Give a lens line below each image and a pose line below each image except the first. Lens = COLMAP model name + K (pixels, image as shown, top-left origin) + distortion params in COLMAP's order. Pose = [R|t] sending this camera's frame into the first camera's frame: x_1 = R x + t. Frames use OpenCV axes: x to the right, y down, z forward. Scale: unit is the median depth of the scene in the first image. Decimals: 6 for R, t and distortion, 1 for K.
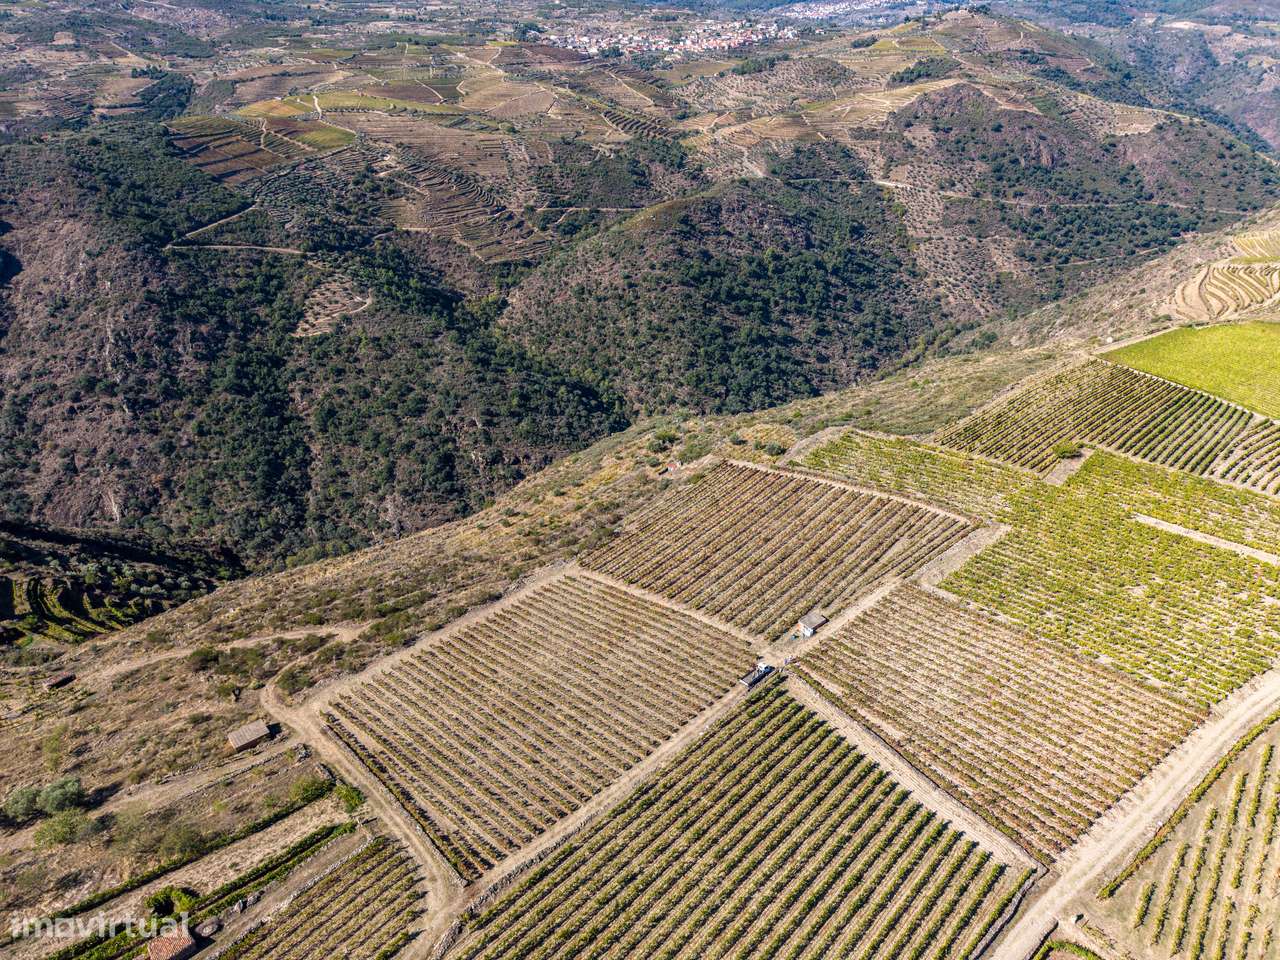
lens RADIAL K [[856.1, 0, 636.1], [0, 856.1, 480.5], [0, 0, 1]] dist [0.017772, -0.016542]
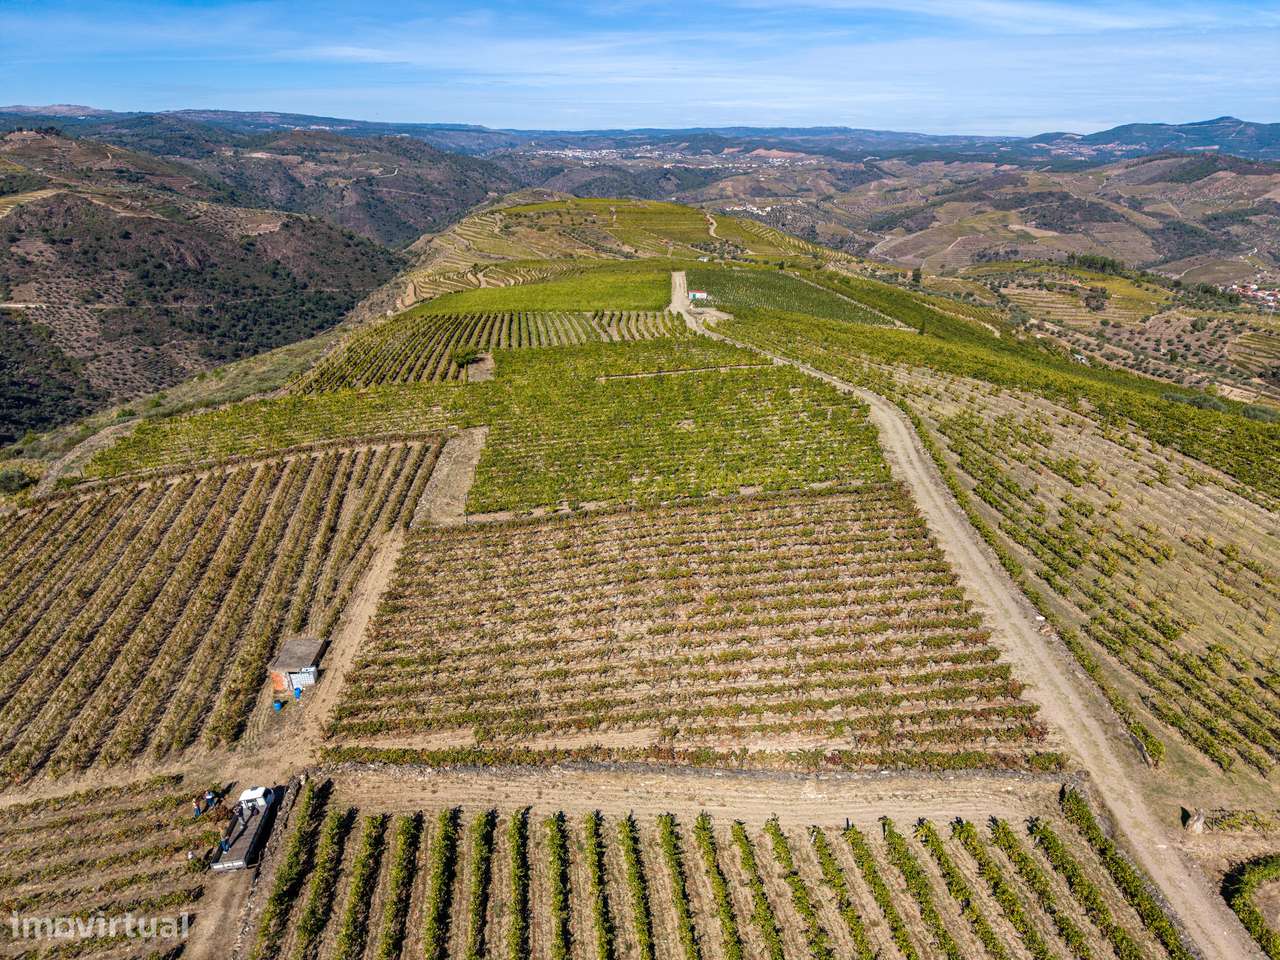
lens RADIAL K [[856.1, 0, 641.8], [0, 856.1, 479.9], [0, 0, 1]] dist [0.017772, -0.016542]
pose [[0.610734, -0.283318, 0.739416, 0.003350], [0.387050, 0.921454, 0.033377, 0.028473], [-0.690794, 0.265807, 0.672421, 0.119614]]
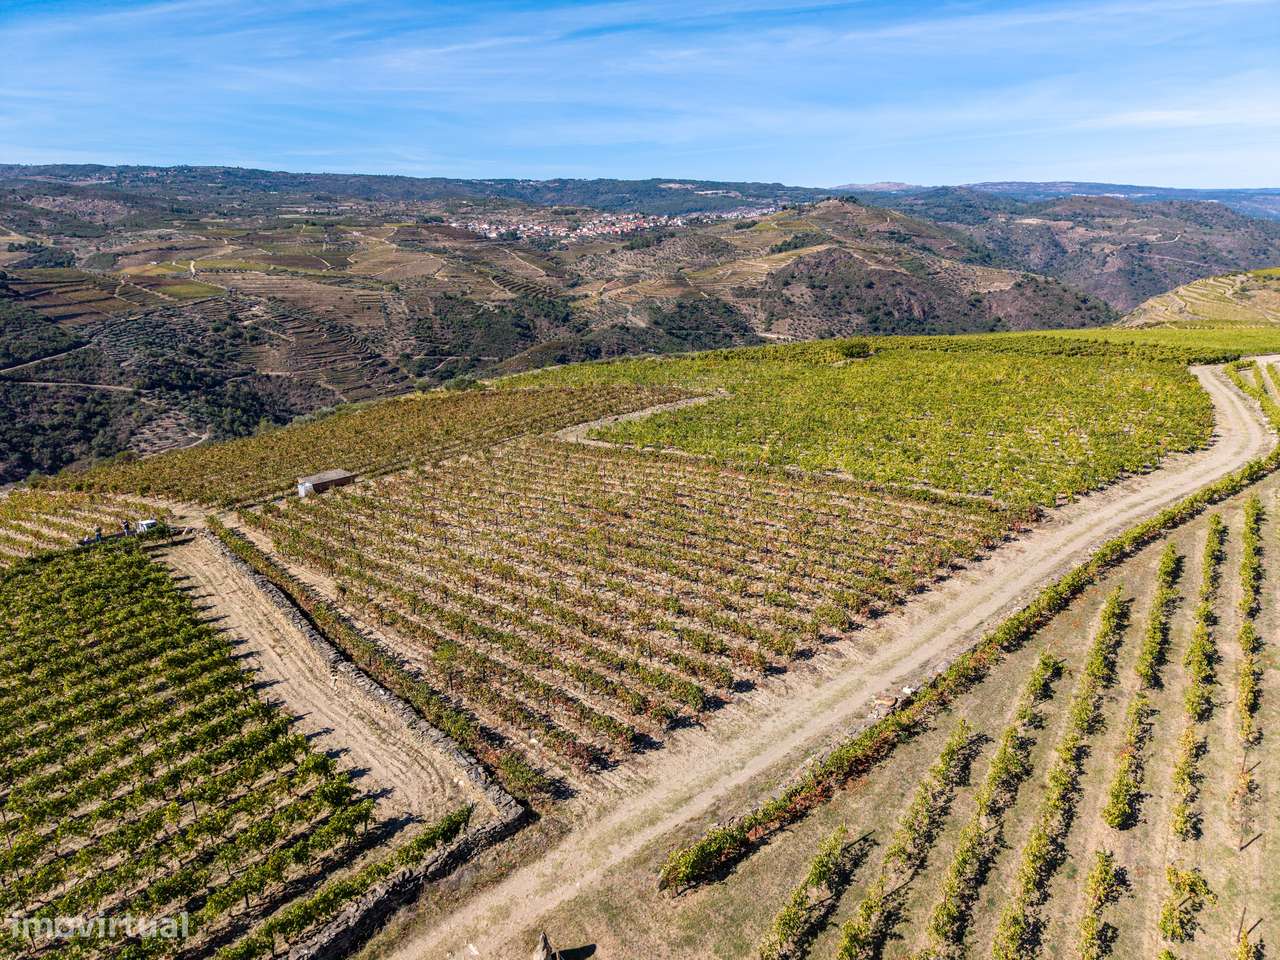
lens RADIAL K [[856.1, 0, 637.4], [0, 856.1, 482.5], [0, 0, 1]] dist [0.017772, -0.016542]
pose [[0.995811, -0.028324, 0.086933, 0.074202], [0.046276, 0.976166, -0.212034, 0.060683], [-0.078855, 0.215169, 0.973388, 0.101776]]
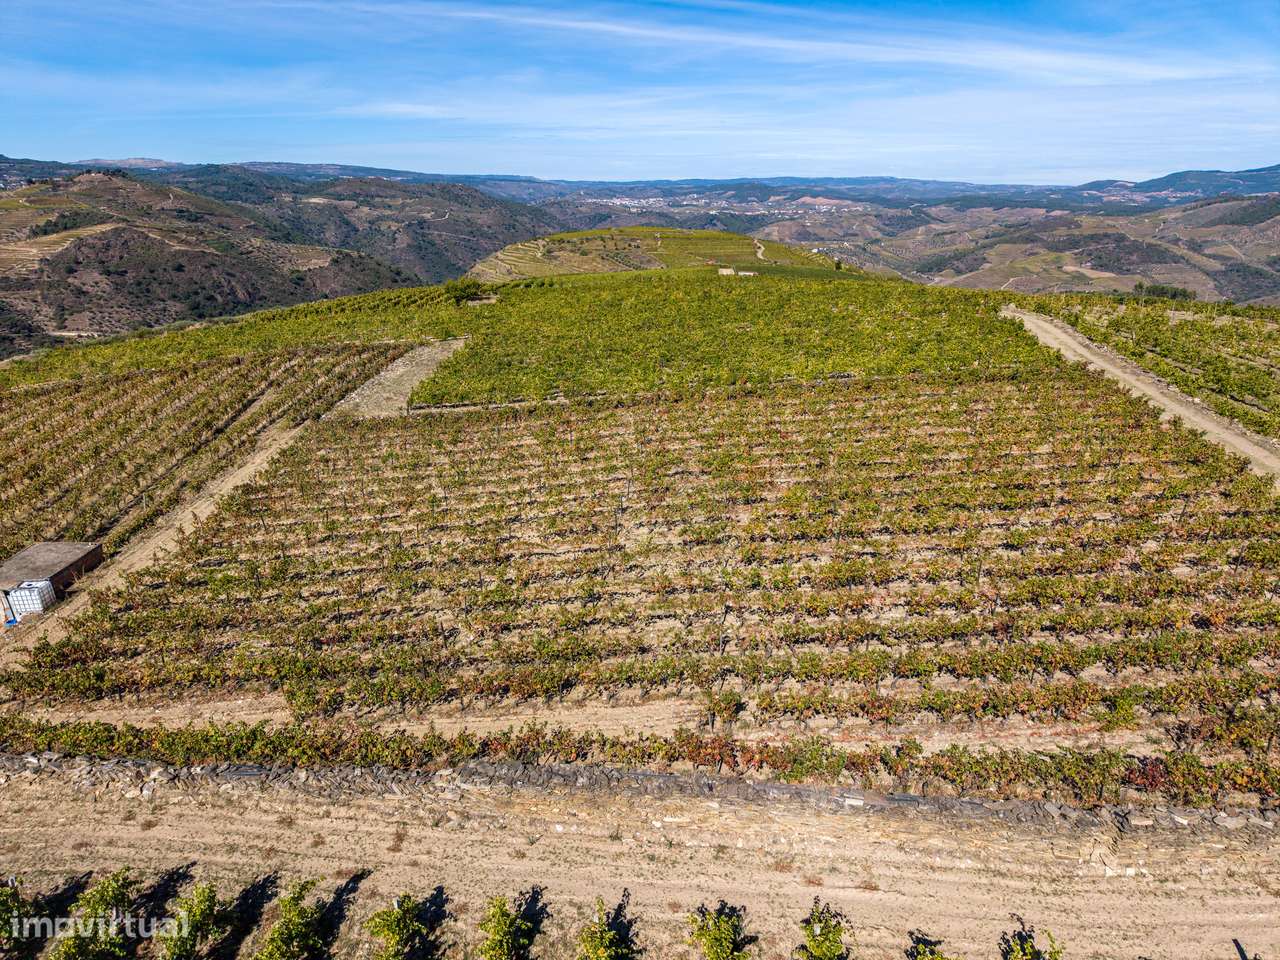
lens RADIAL K [[856.1, 0, 641.6], [0, 856.1, 479.6], [0, 0, 1]] dist [0.017772, -0.016542]
pose [[0.650937, -0.235283, 0.721750, 0.031471], [0.372845, 0.927271, -0.033984, 0.044803], [-0.661262, 0.291223, 0.691319, 0.152419]]
